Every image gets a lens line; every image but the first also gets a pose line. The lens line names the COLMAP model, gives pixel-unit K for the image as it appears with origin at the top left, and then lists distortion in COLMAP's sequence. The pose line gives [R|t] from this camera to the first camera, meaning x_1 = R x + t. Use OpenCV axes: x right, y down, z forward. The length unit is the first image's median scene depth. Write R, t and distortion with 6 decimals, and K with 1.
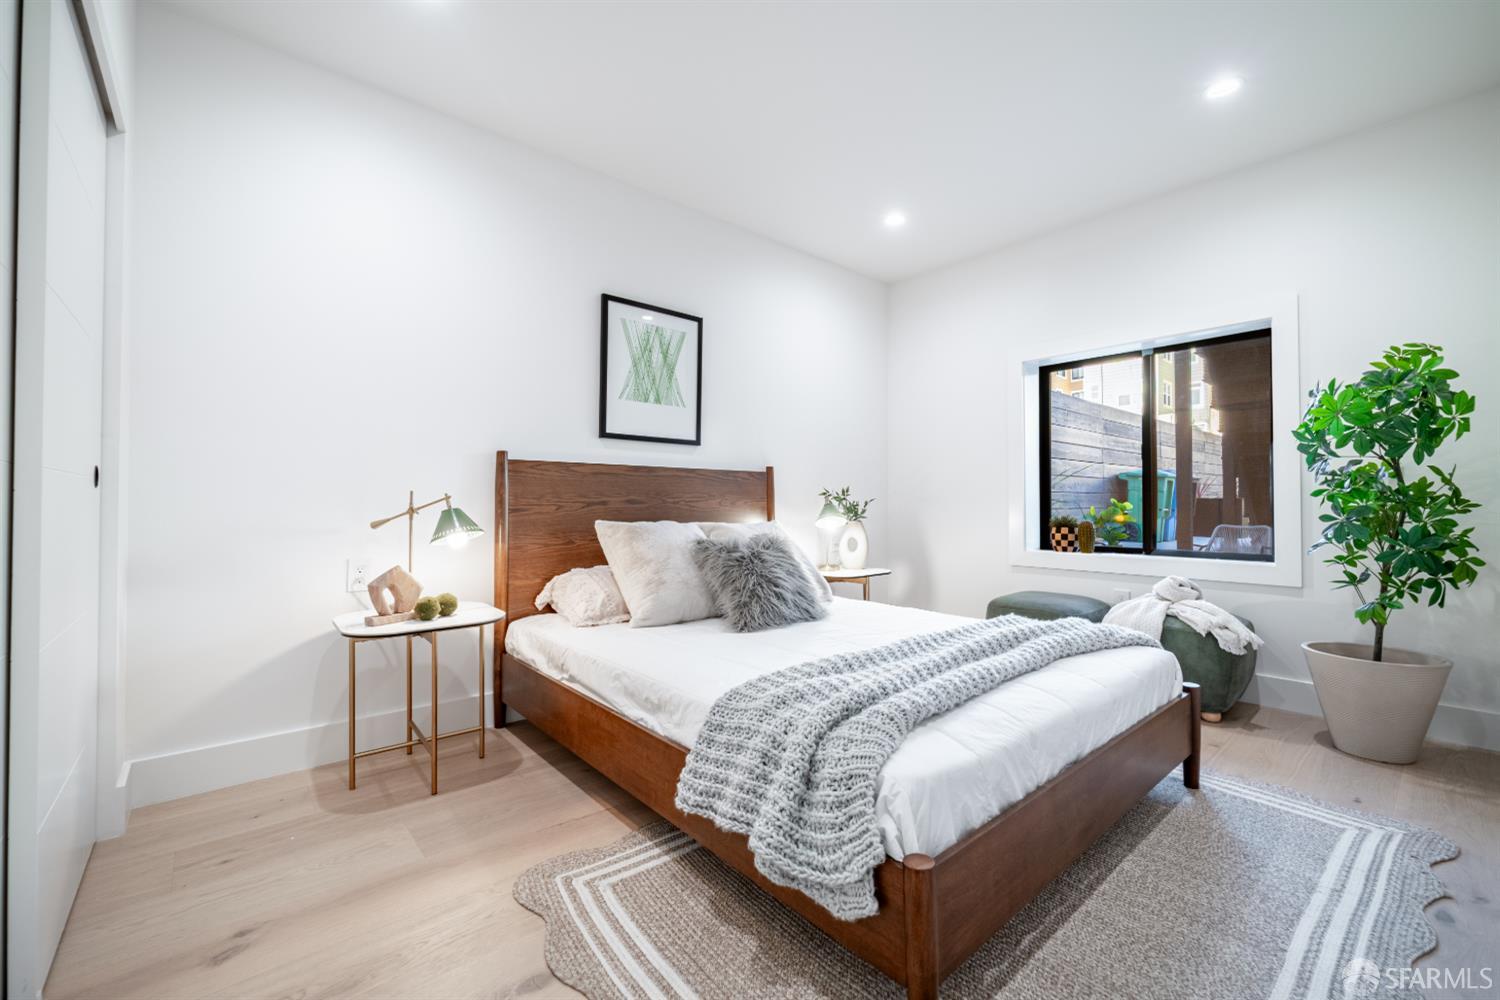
lens RADIAL K [[615.3, 0, 750.0], [0, 615.3, 500.0], [0, 0, 1]] dist [-0.000449, -0.000301]
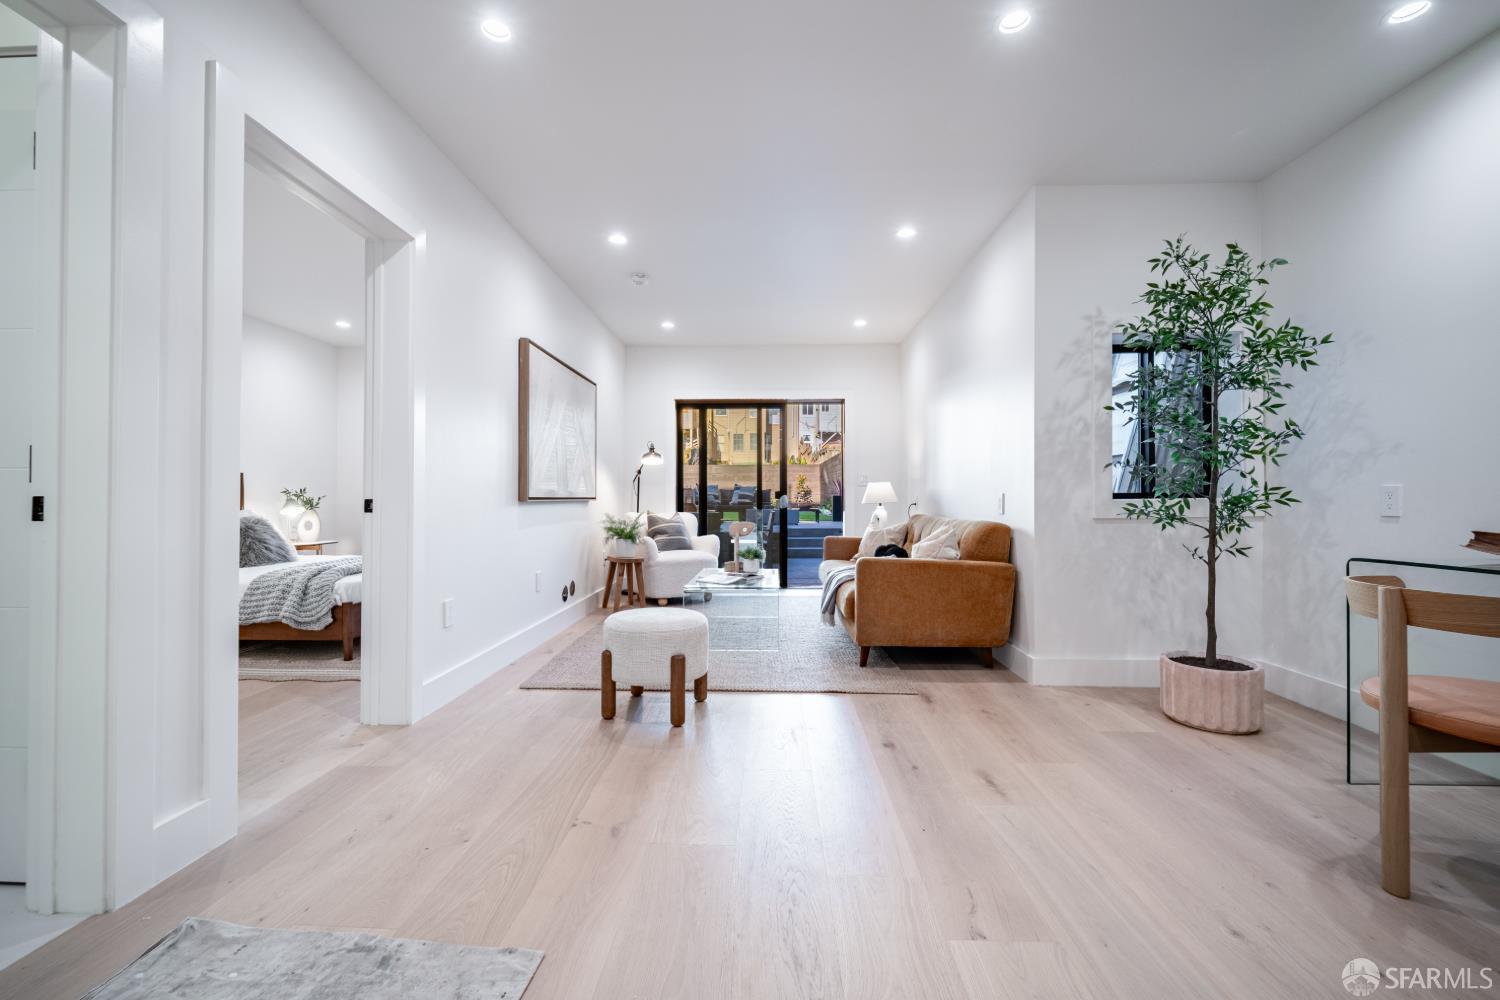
lens RADIAL K [[606.4, 0, 749.7], [0, 606.4, 496.2], [0, 0, 1]] dist [0.000948, -0.001115]
pose [[0.681580, 0.005390, 0.731724, -0.267251], [-0.006145, 0.999980, -0.001643, -0.006486], [-0.731718, -0.003376, 0.681599, -1.168042]]
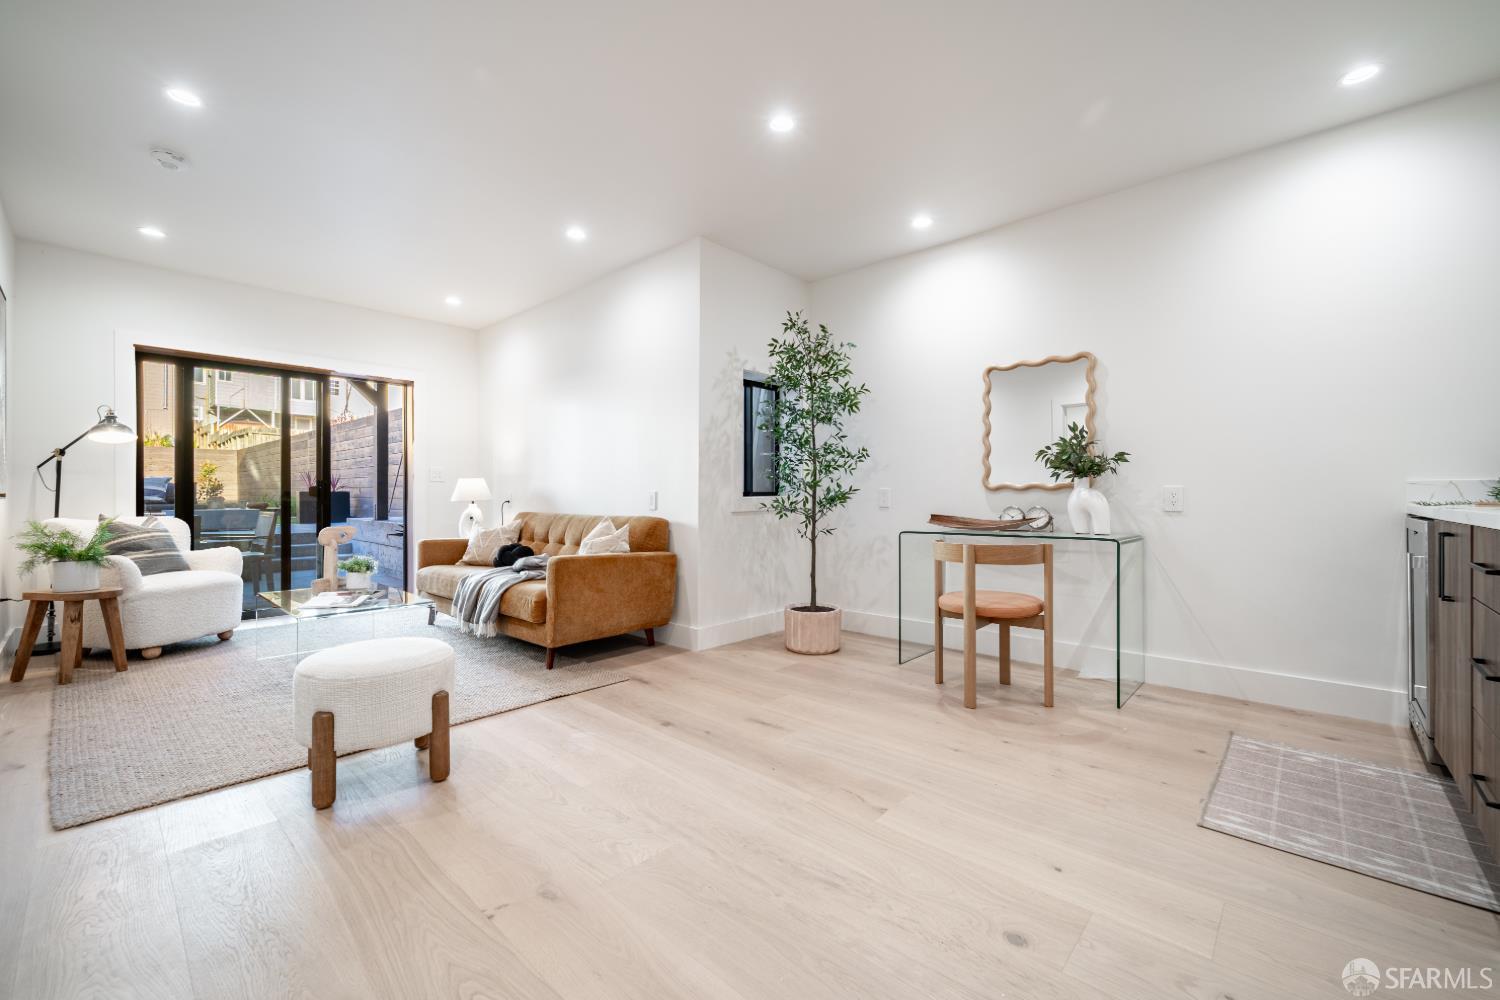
lens RADIAL K [[606.4, 0, 749.7], [0, 606.4, 496.2], [0, 0, 1]] dist [0.000948, -0.001115]
pose [[-0.110429, 0.001331, 0.993883, -0.450601], [-0.006754, 0.999975, -0.002090, -0.005337], [-0.993861, -0.006944, -0.110417, -0.732686]]
